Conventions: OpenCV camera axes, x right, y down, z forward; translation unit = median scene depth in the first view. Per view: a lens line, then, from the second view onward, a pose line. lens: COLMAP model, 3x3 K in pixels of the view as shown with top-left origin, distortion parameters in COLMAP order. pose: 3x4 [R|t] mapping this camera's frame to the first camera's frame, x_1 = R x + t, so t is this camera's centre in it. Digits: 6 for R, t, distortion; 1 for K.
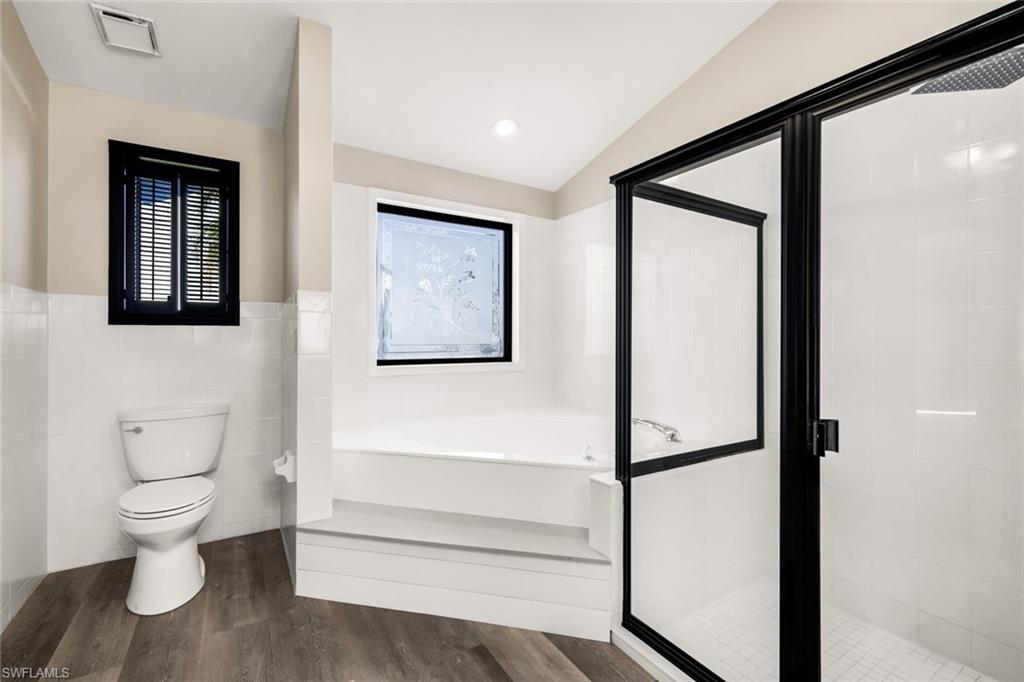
lens RADIAL K [[452.0, 0, 511.3], [0, 452.0, 344.1], [0, 0, 1]] dist [0.001613, -0.000003]
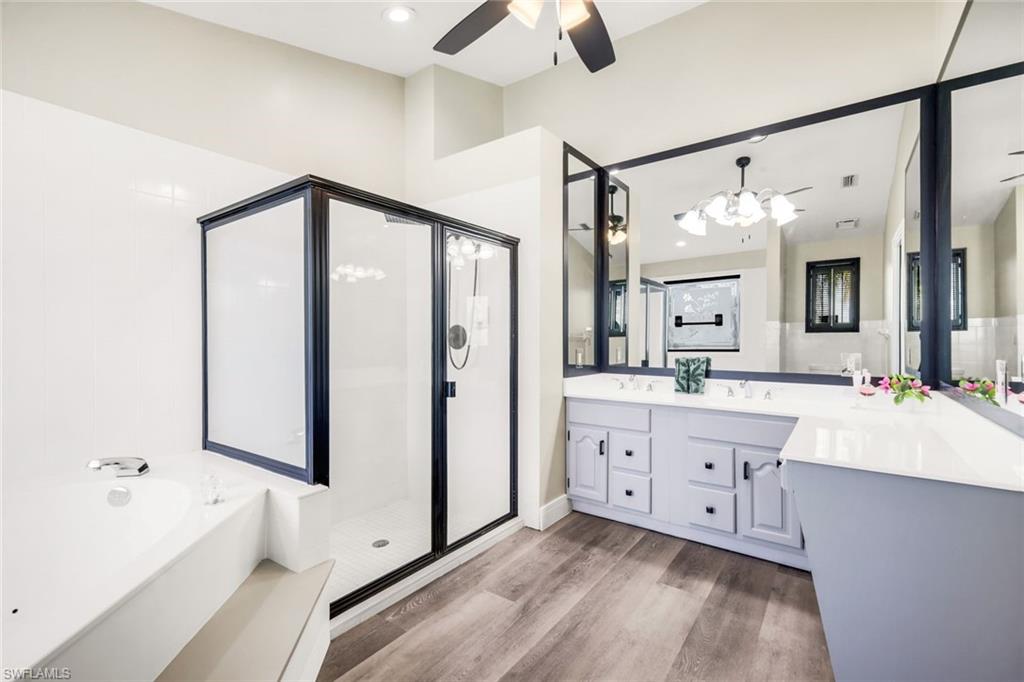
lens RADIAL K [[452.0, 0, 512.0], [0, 452.0, 342.6], [0, 0, 1]] dist [0.001613, -0.000003]
pose [[0.360485, 0.008722, -0.932724, 0.907634], [-0.005000, 0.999960, 0.007418, 0.001439], [0.932752, 0.001989, 0.360514, -1.475946]]
